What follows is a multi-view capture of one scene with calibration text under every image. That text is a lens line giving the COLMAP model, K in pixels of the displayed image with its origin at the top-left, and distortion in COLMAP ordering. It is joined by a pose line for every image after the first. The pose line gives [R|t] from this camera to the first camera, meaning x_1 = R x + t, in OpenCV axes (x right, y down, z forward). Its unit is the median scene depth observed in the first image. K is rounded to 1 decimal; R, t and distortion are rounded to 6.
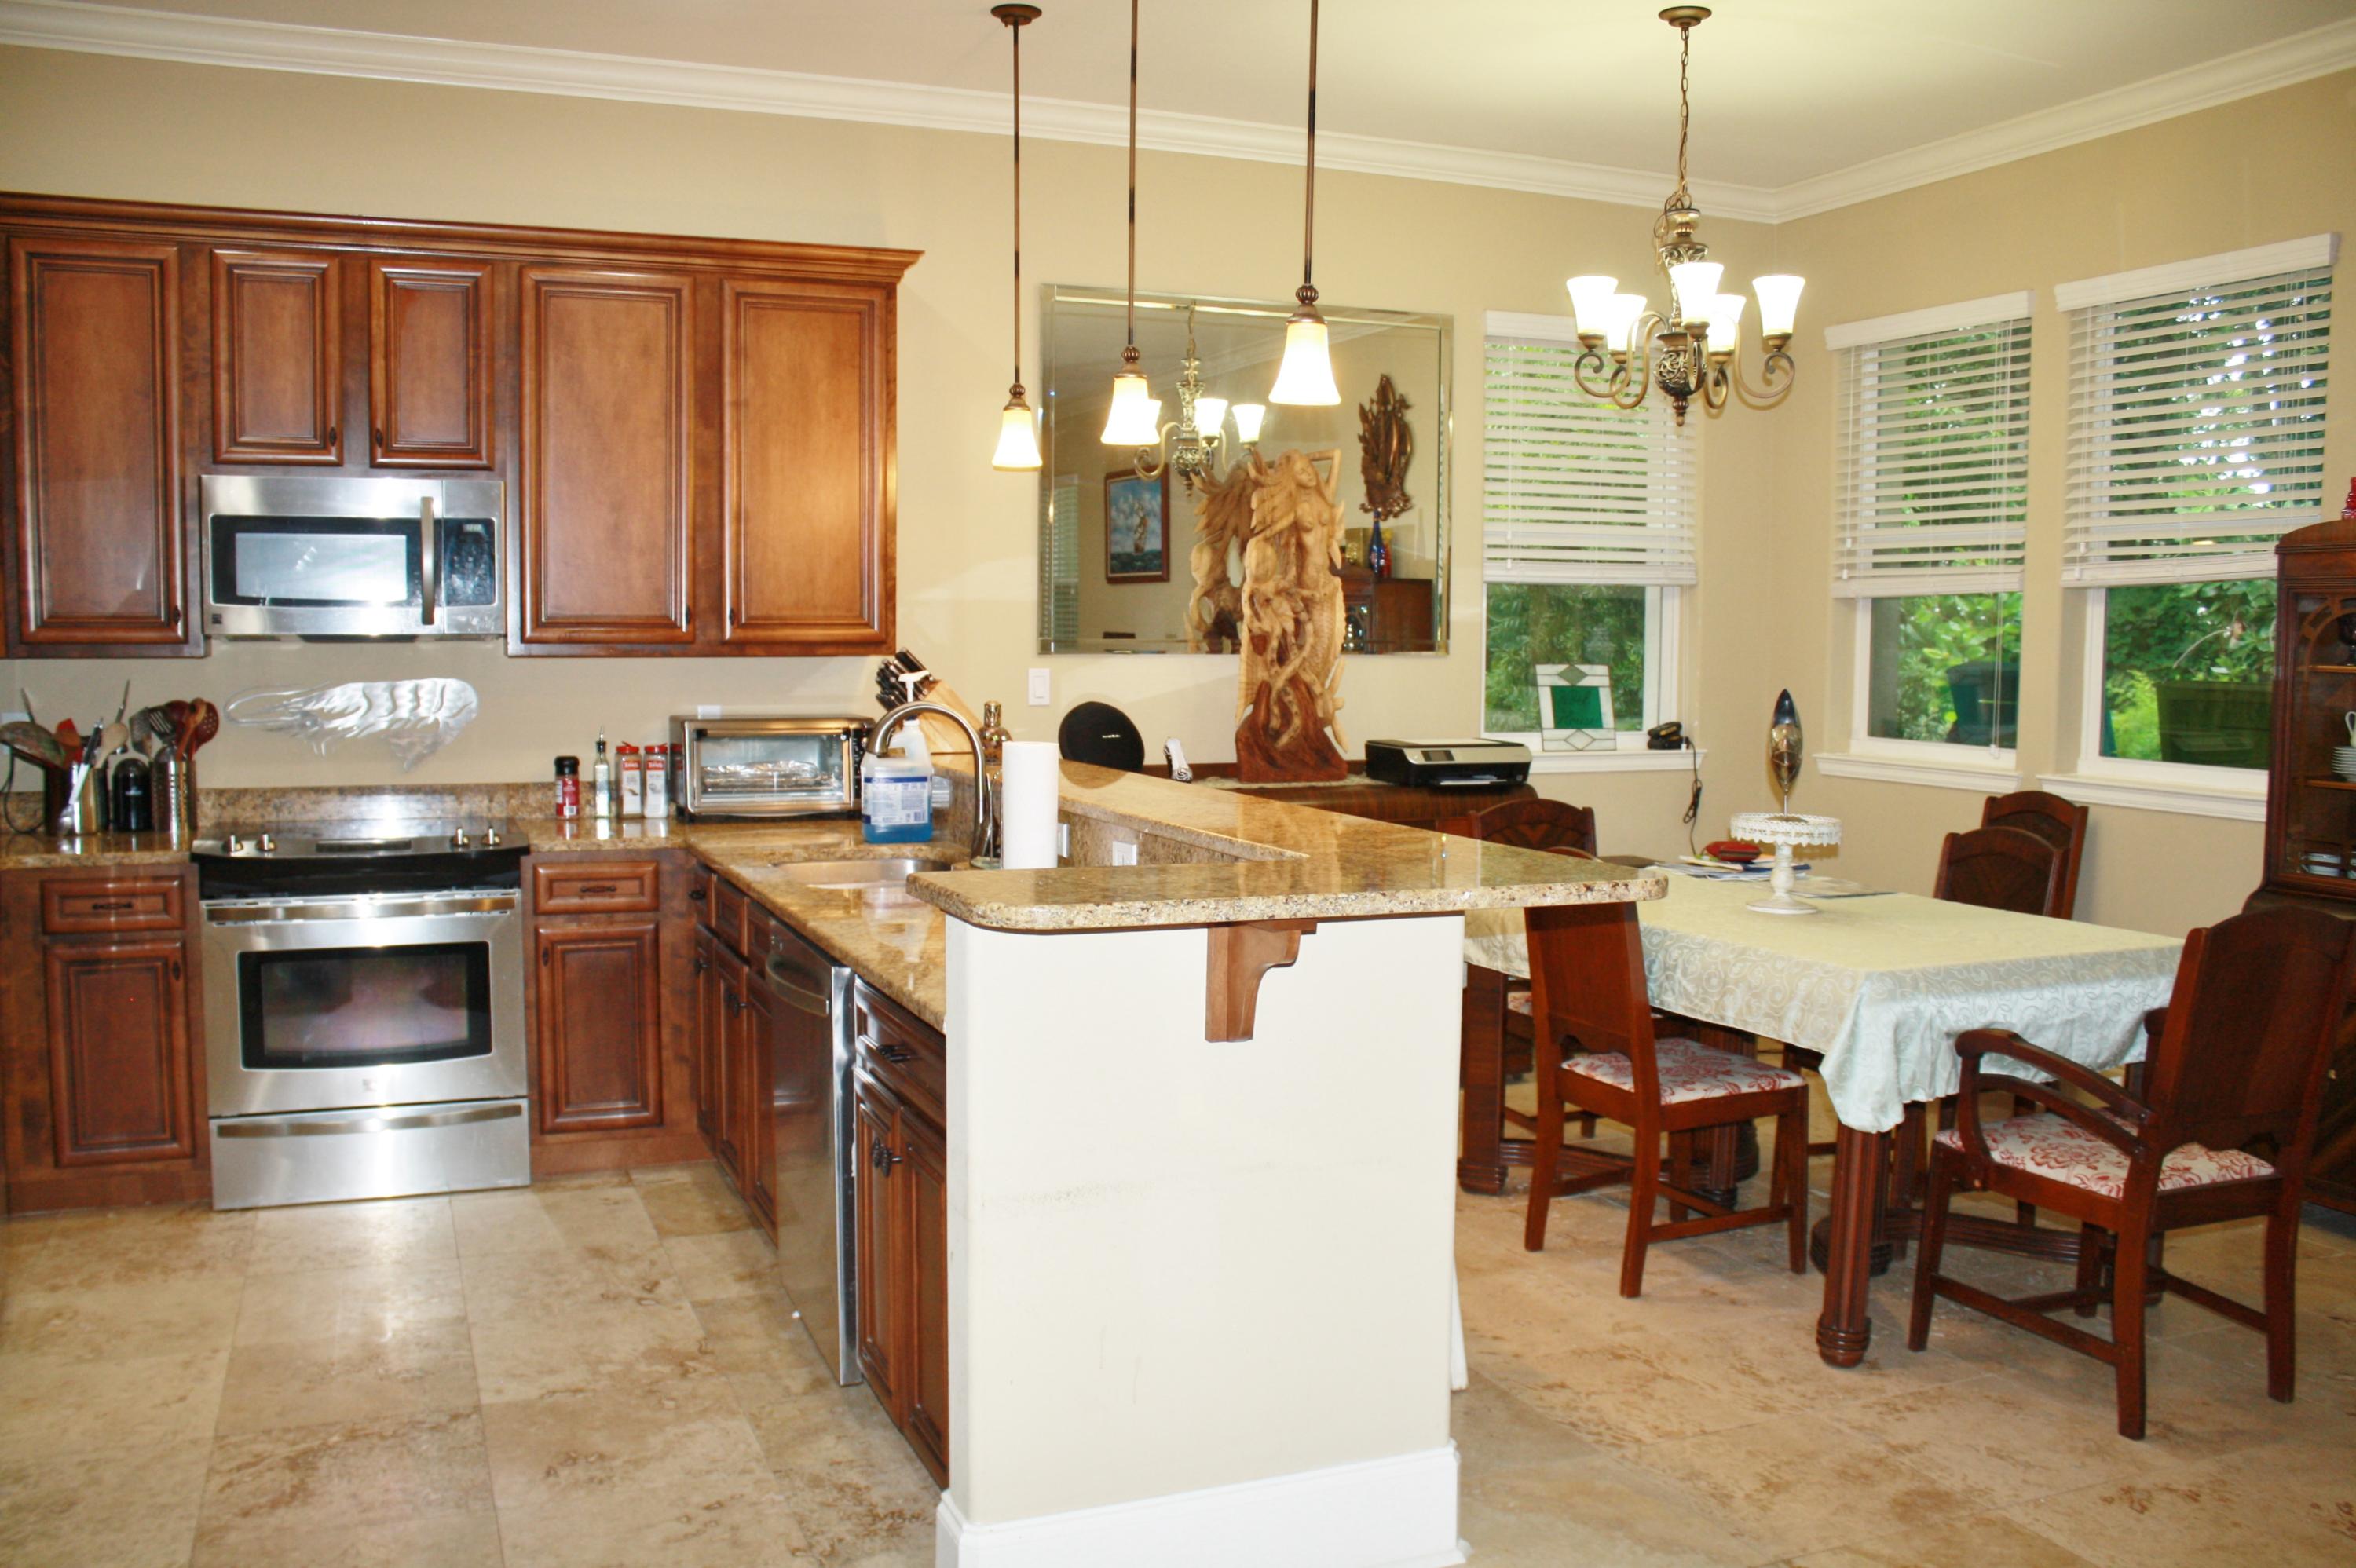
lens RADIAL K [[1973.5, 0, 1153.6], [0, 1973.5, 796.0], [0, 0, 1]] dist [-0.165171, 0.147937]
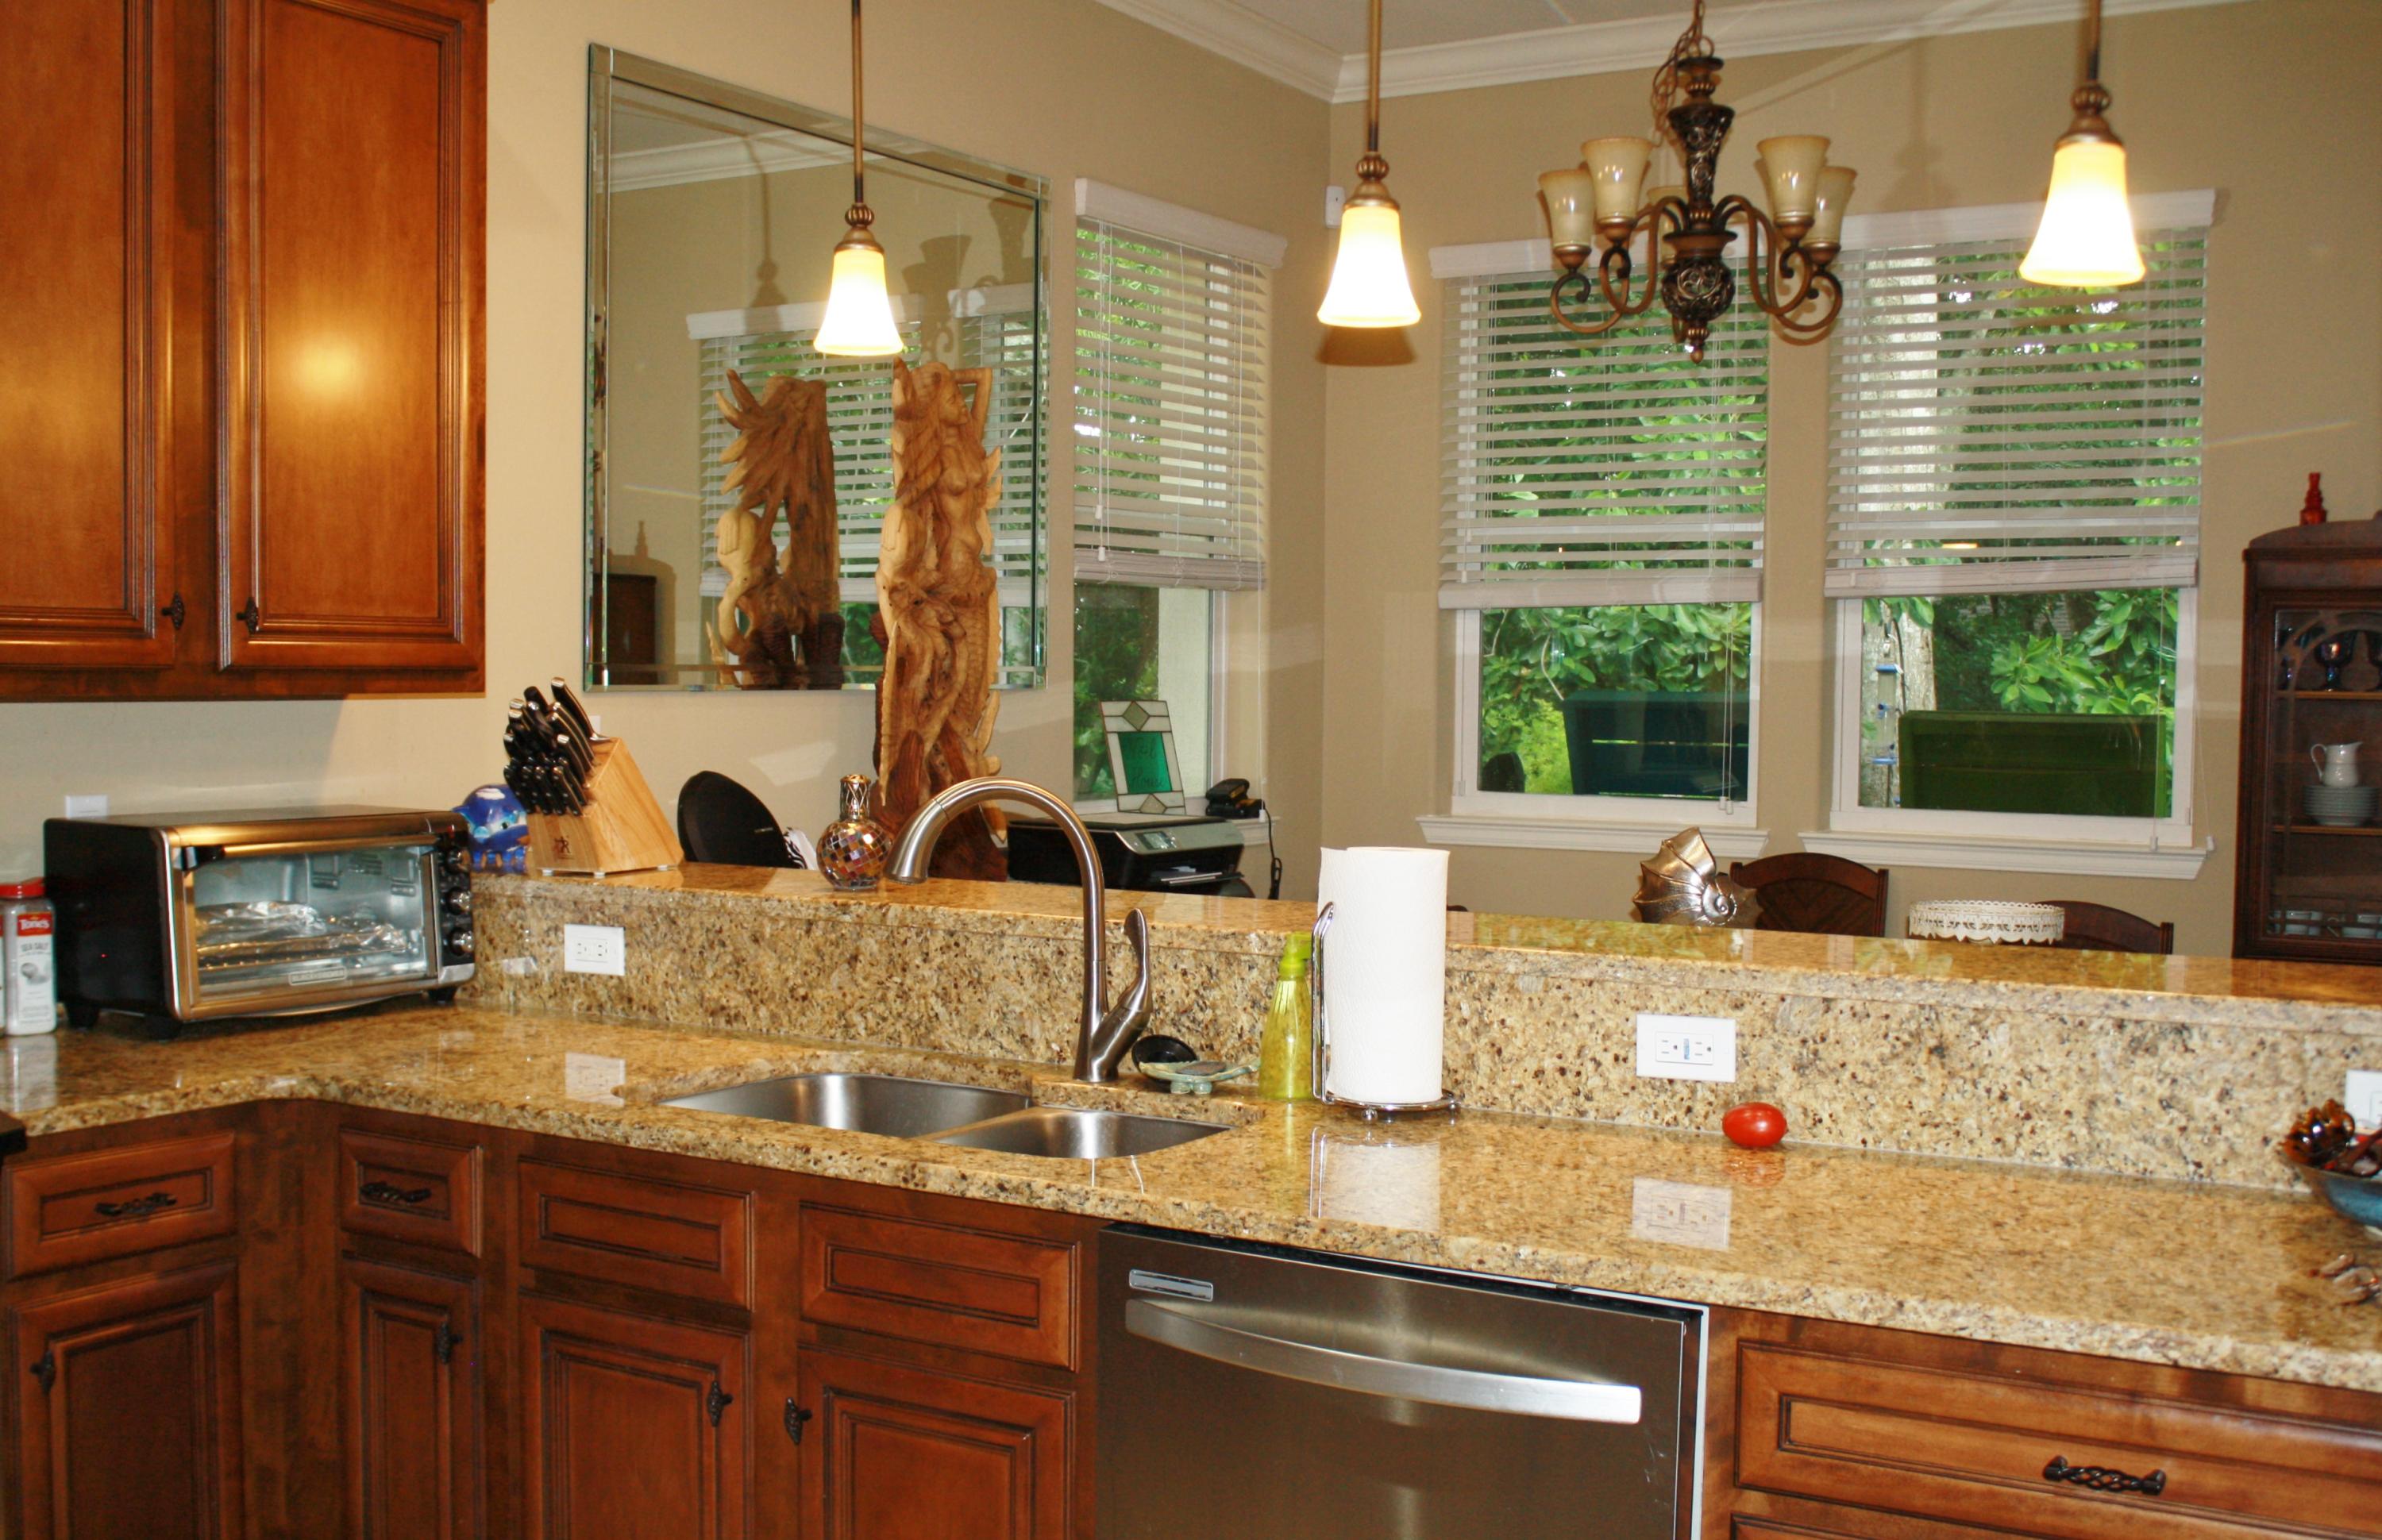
lens RADIAL K [[2506.8, 0, 1127.0], [0, 2506.8, 799.0], [0, 0, 1]] dist [-0.084513, 0.016003]
pose [[0.802849, -0.030240, 0.595415, -0.431354], [0.046913, 0.998820, -0.012528, -0.028503], [-0.594334, 0.037991, 0.803321, 0.385755]]
